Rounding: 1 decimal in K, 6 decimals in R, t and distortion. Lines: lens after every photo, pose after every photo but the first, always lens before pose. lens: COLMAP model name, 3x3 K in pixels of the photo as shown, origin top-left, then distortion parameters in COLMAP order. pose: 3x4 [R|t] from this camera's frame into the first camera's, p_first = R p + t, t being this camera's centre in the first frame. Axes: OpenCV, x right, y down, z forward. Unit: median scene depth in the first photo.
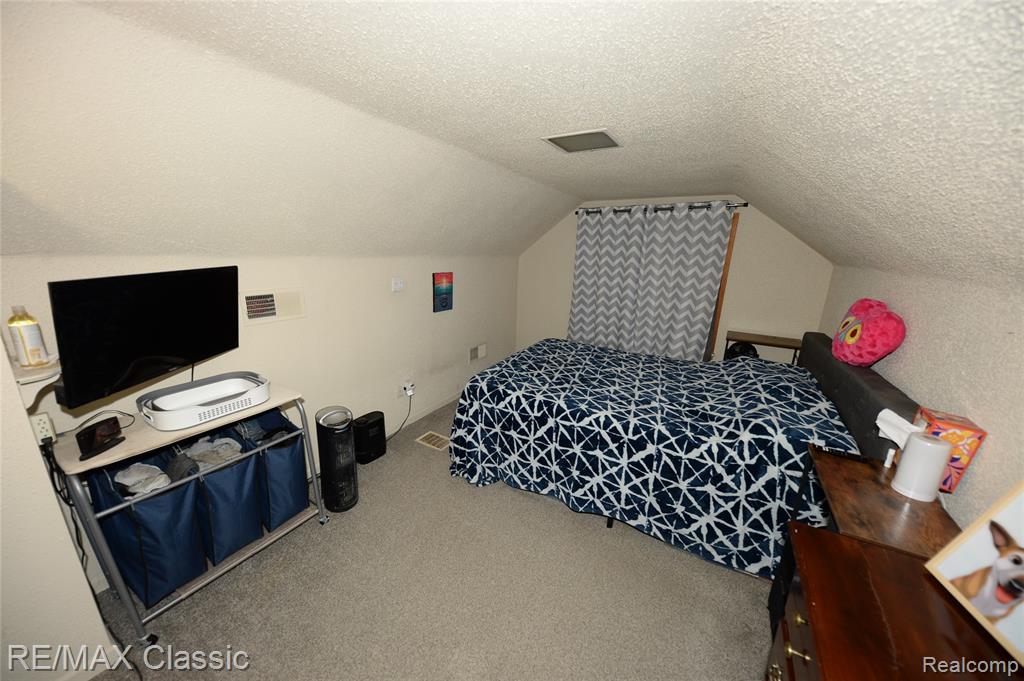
lens RADIAL K [[352.3, 0, 506.2], [0, 352.3, 337.1], [0, 0, 1]] dist [-0.000886, -0.000097]
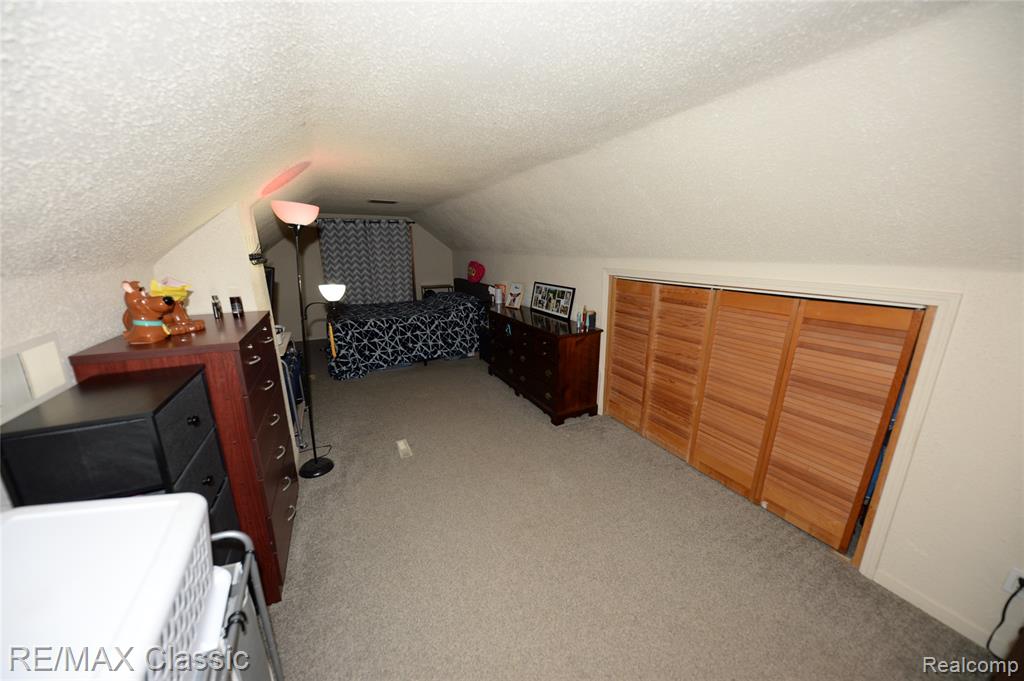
lens RADIAL K [[352.3, 0, 511.4], [0, 352.3, 339.7], [0, 0, 1]] dist [-0.000886, -0.000097]
pose [[0.523573, -0.240317, 0.817386, -1.325940], [0.221614, 0.964784, 0.141700, 0.176672], [-0.822654, 0.106954, 0.558392, -0.816485]]
